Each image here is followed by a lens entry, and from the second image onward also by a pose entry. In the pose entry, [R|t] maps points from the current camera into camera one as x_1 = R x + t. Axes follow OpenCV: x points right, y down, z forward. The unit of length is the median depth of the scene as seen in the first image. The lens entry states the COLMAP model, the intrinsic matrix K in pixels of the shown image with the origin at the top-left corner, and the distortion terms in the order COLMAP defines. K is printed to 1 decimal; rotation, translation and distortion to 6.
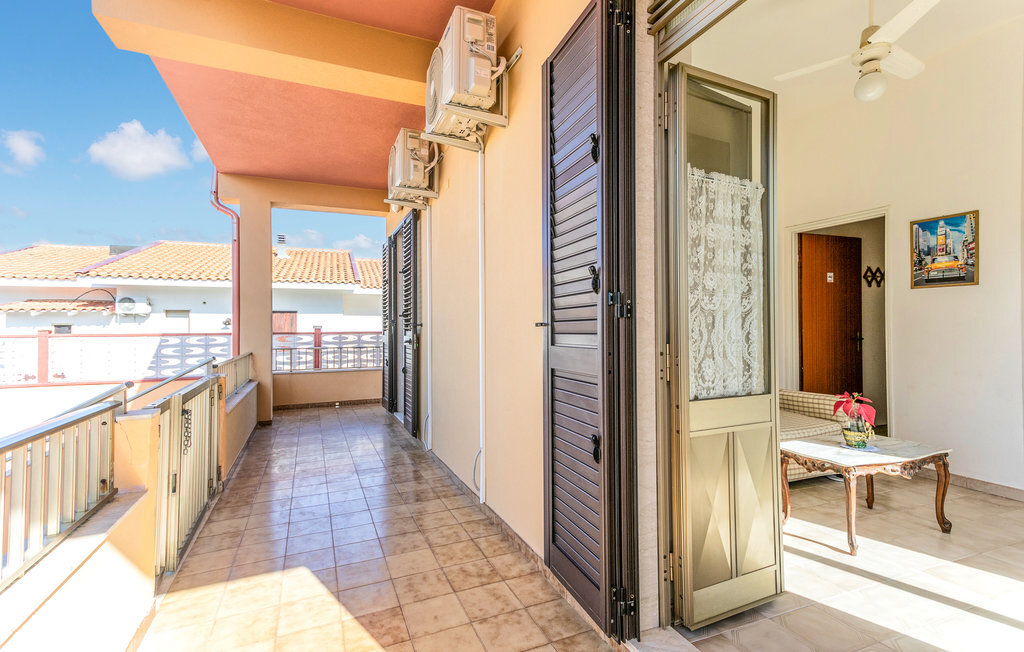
lens RADIAL K [[458.9, 0, 514.2], [0, 458.9, 320.6], [0, 0, 1]] dist [0.010025, 0.000347]
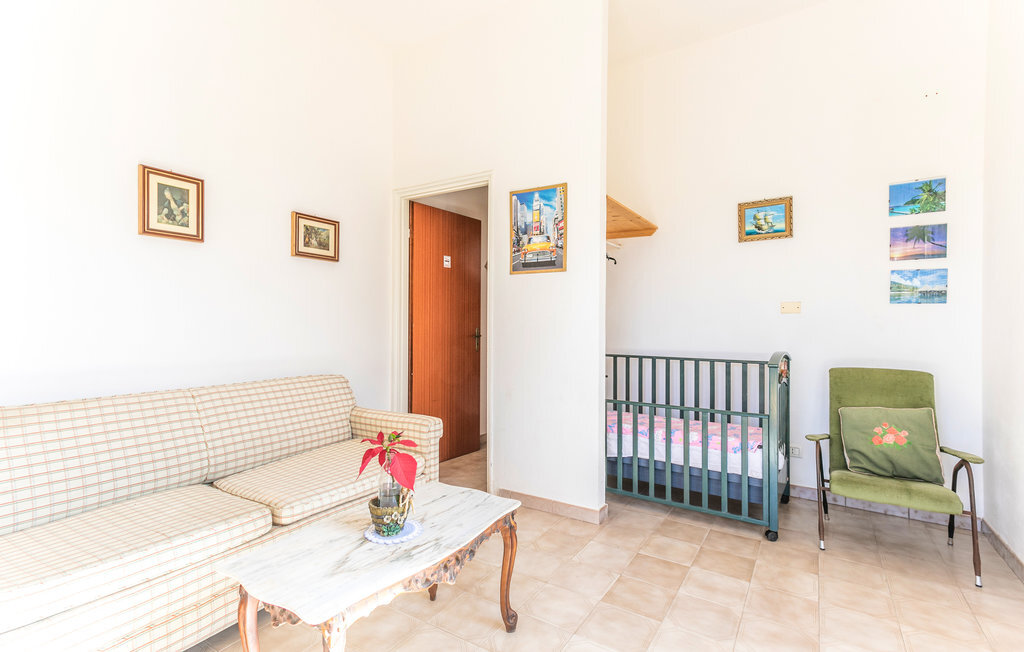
lens RADIAL K [[498.5, 0, 518.6], [0, 498.5, 325.3], [0, 0, 1]] dist [-0.015066, 0.003946]
pose [[0.795450, -0.000141, 0.606019, 0.354614], [-0.010069, 0.999859, 0.013449, 0.009412], [-0.605936, -0.016800, 0.795336, 0.304525]]
